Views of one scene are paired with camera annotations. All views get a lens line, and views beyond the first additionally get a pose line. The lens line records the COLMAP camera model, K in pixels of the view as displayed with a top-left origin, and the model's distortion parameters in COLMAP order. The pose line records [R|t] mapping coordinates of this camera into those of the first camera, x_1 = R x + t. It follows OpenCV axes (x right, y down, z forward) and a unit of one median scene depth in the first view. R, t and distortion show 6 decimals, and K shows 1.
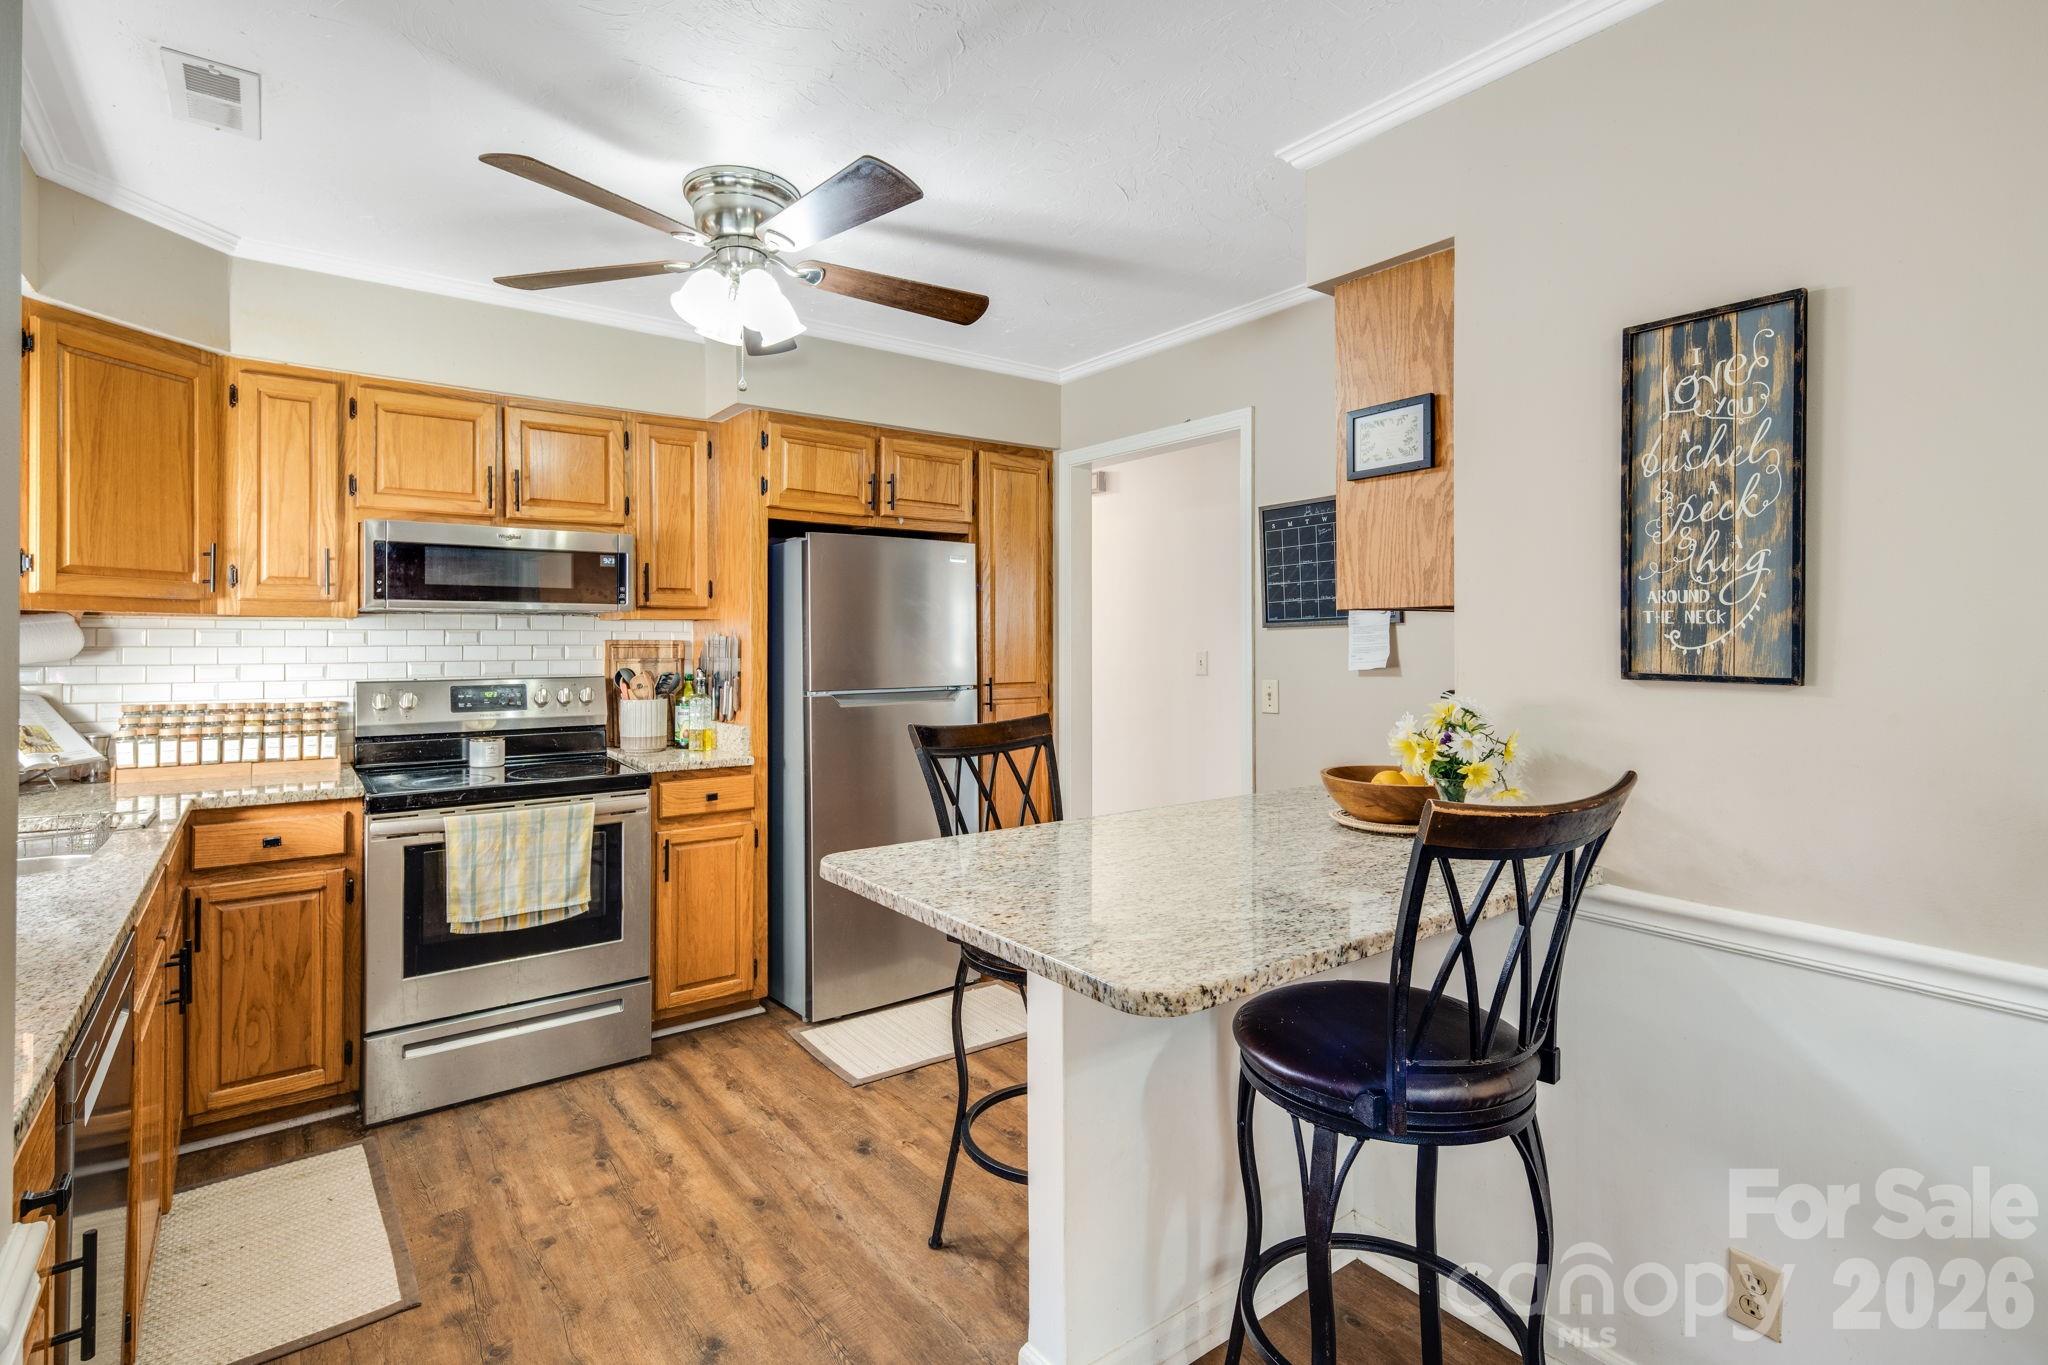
lens RADIAL K [[987.3, 0, 1015.1], [0, 987.3, 631.9], [0, 0, 1]] dist [0.013328, -0.000801]
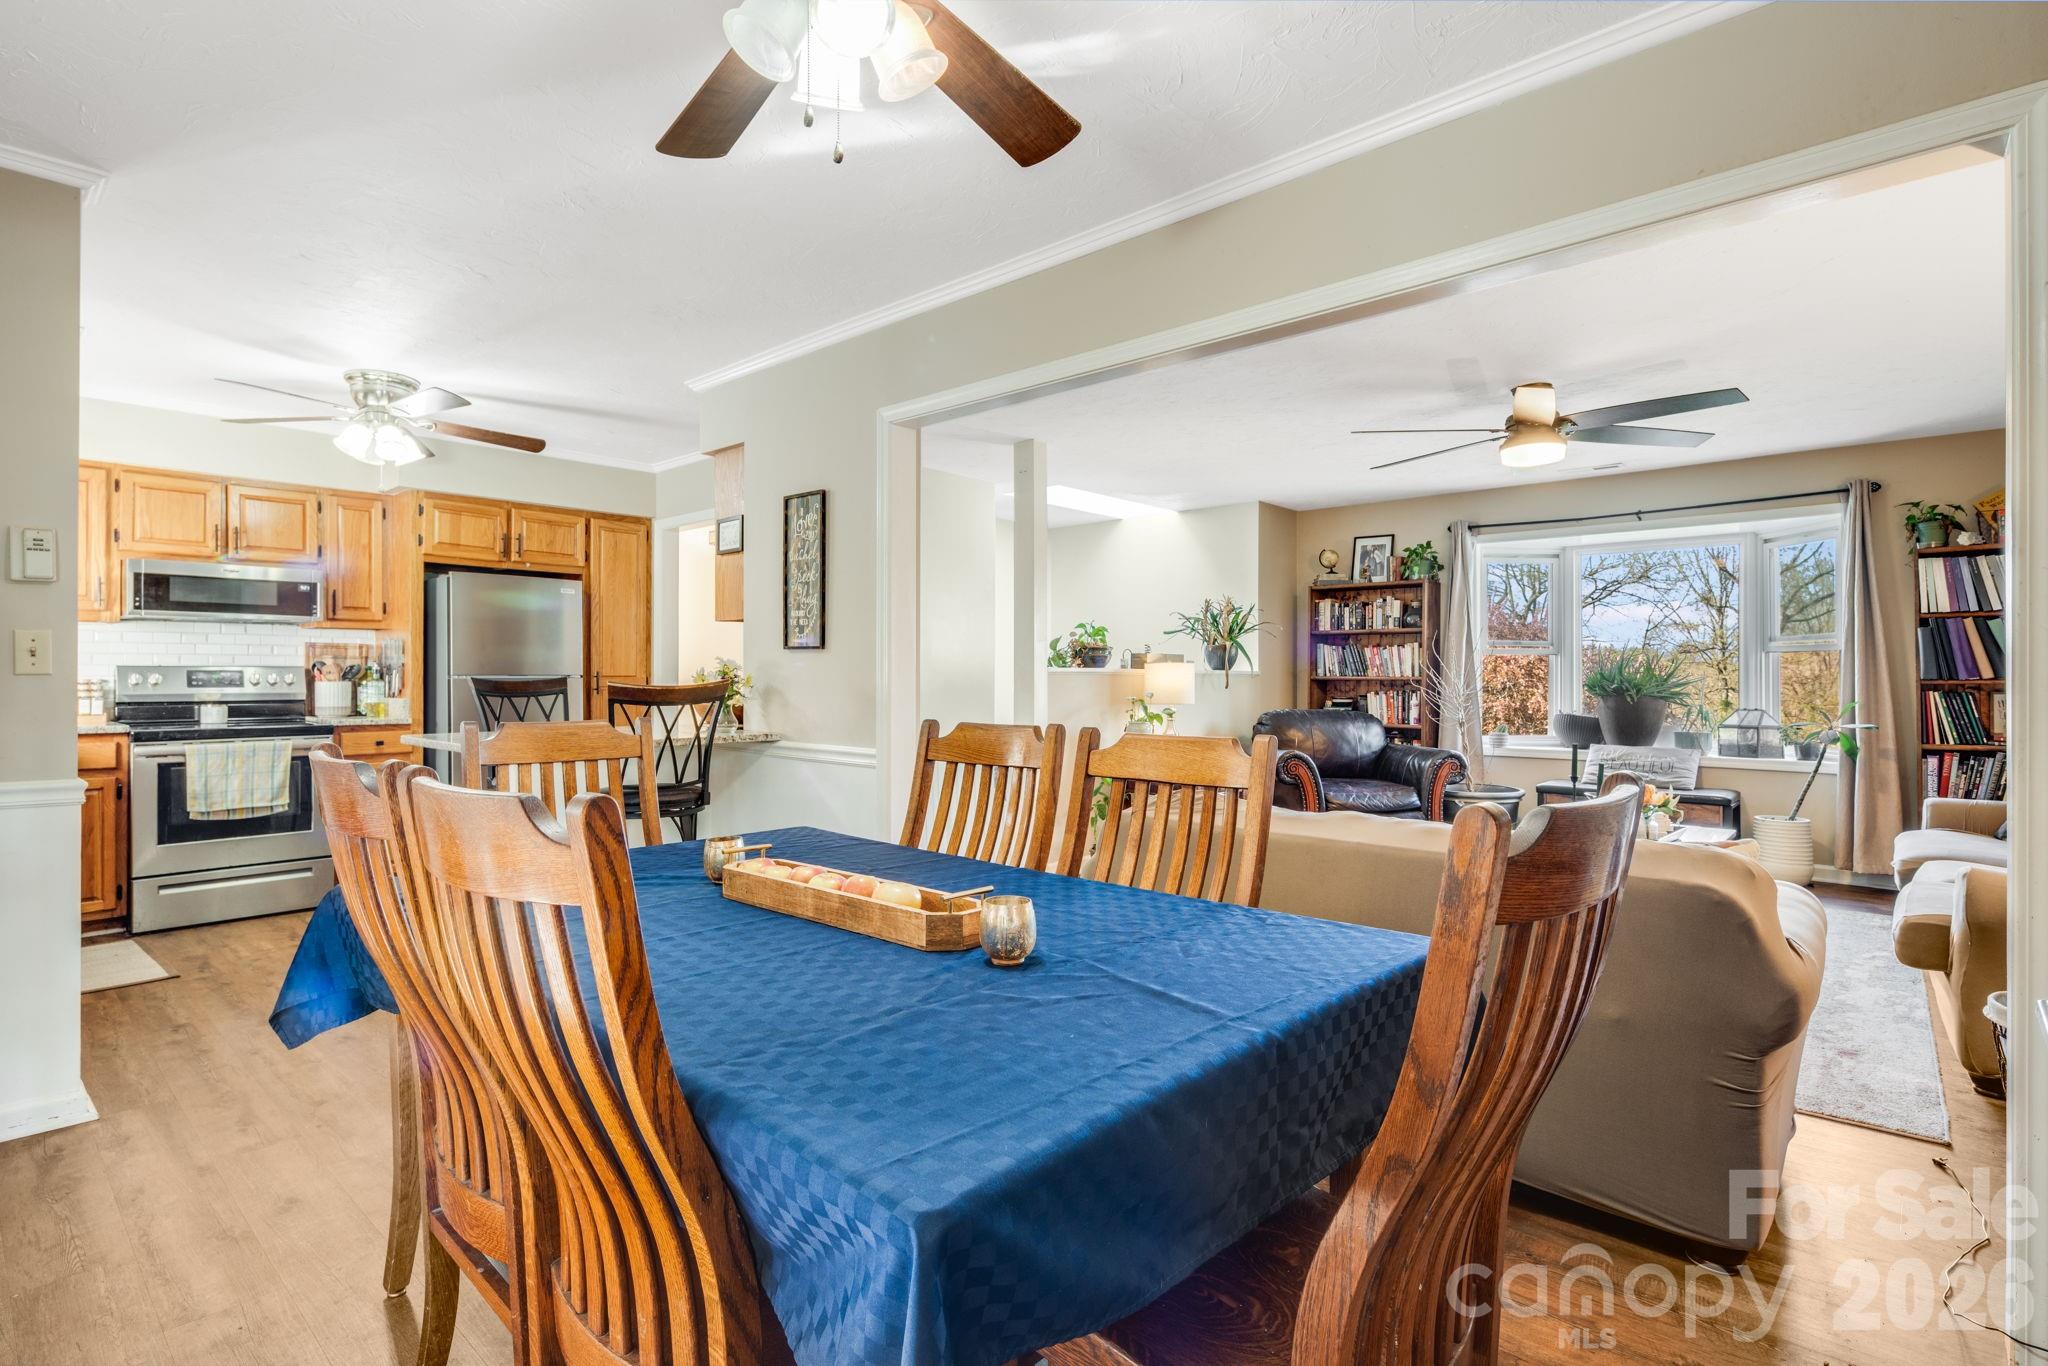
lens RADIAL K [[997.6, 0, 1023.9], [0, 997.6, 673.2], [0, 0, 1]] dist [-0.003511, -0.001619]
pose [[0.979813, 0.003722, 0.199882, 0.408532], [-0.004759, 0.999978, 0.004705, 0.052066], [-0.199860, -0.005562, 0.979809, -0.800854]]
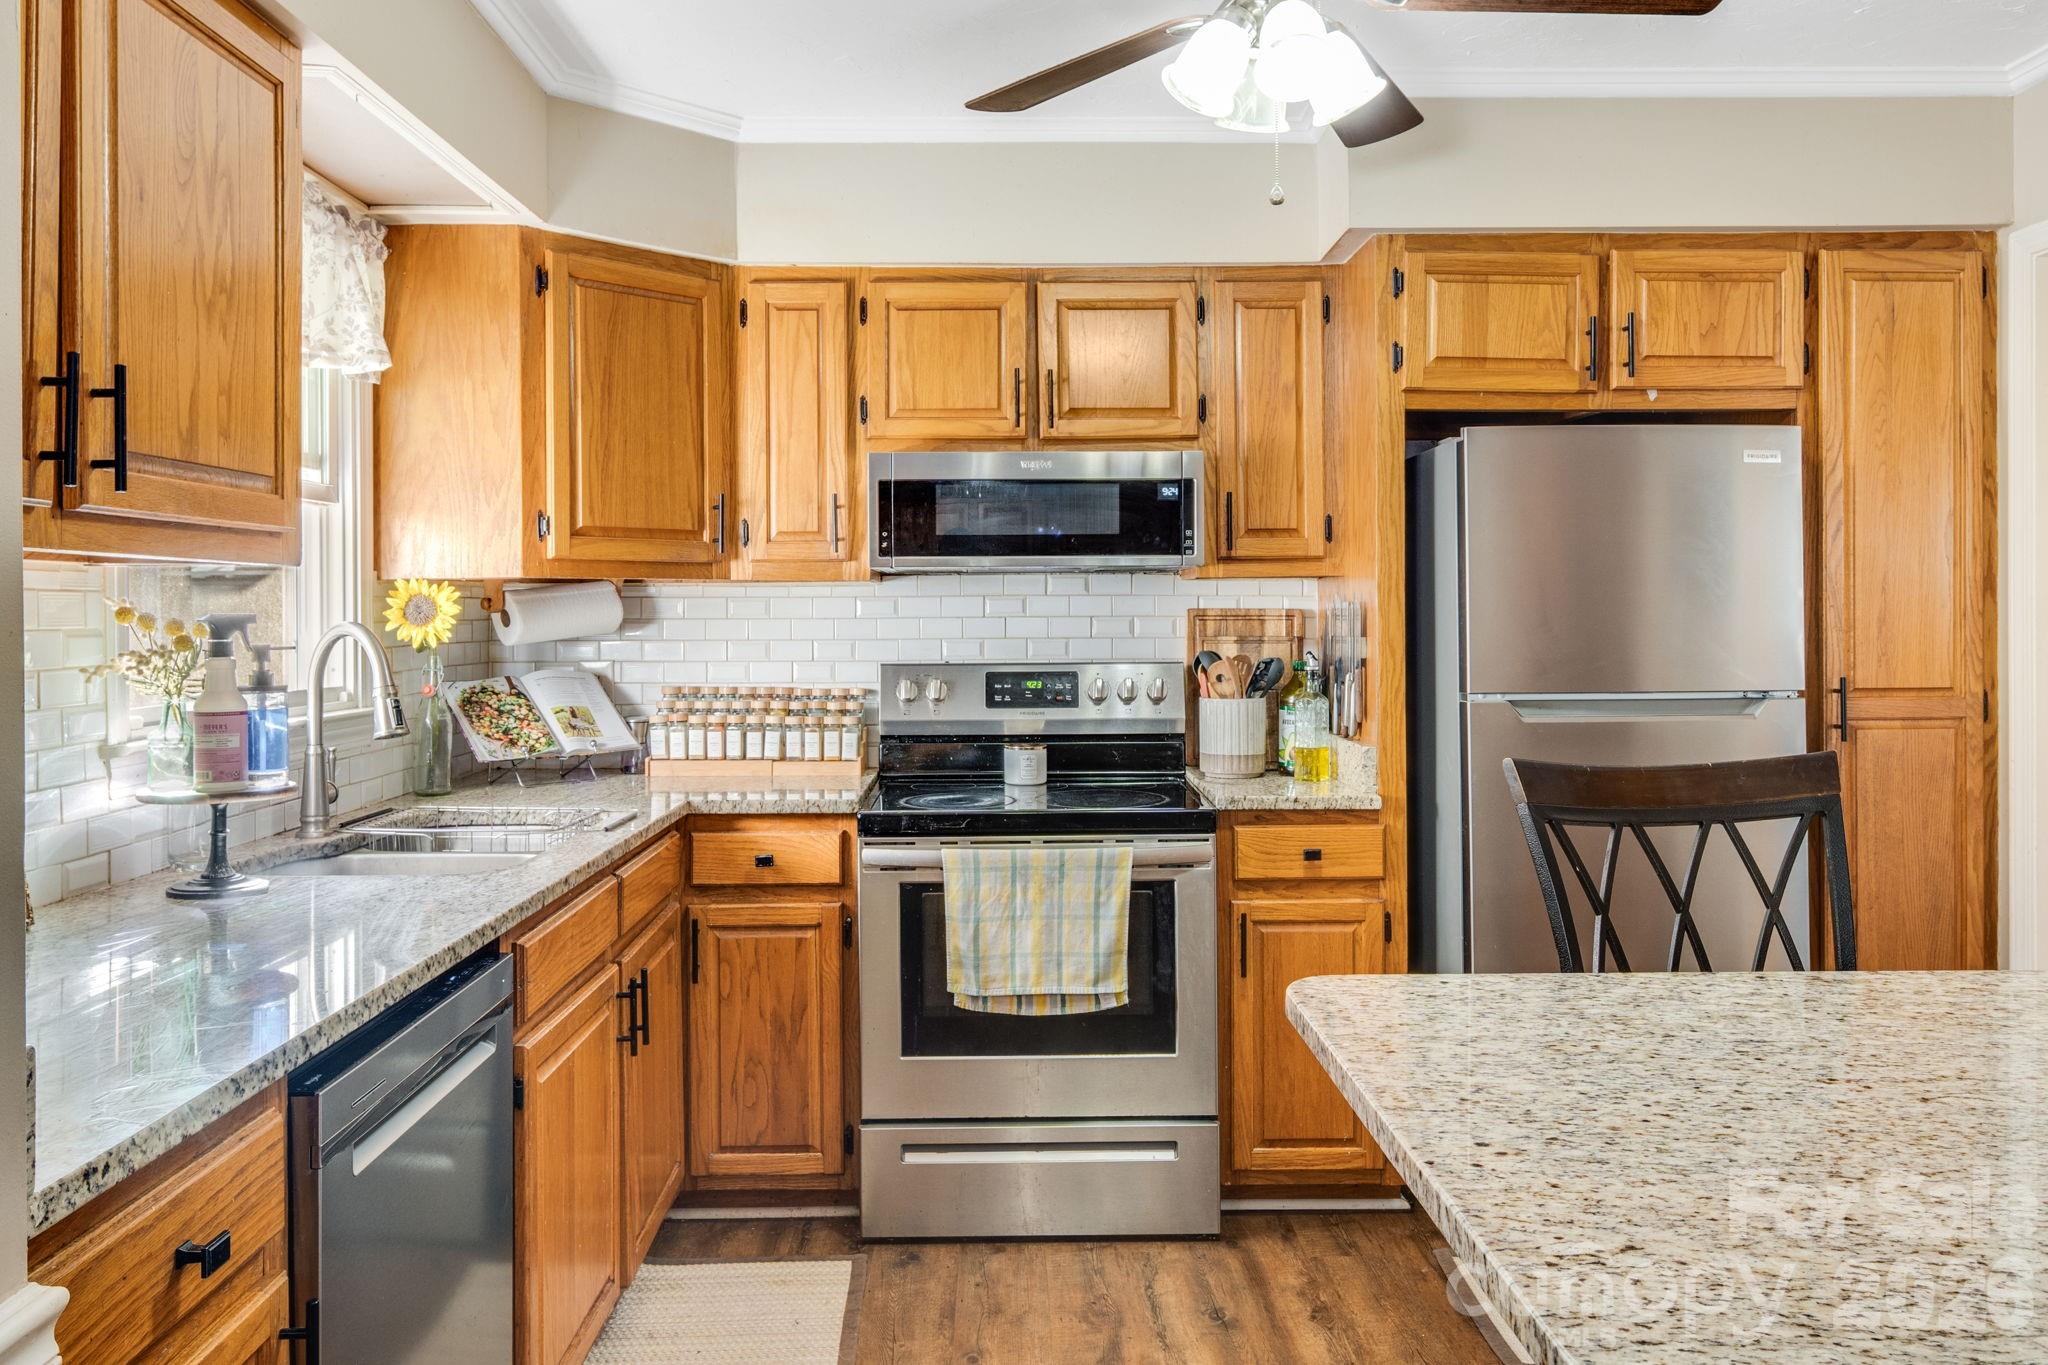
lens RADIAL K [[1508.3, 0, 1018.6], [0, 1508.3, 614.9], [0, 0, 1]] dist [0.003996, 0.003359]
pose [[0.811496, -0.001634, -0.584355, 0.120757], [0.009005, 0.999912, 0.009710, 0.001641], [0.584288, -0.013142, 0.811440, 0.115472]]
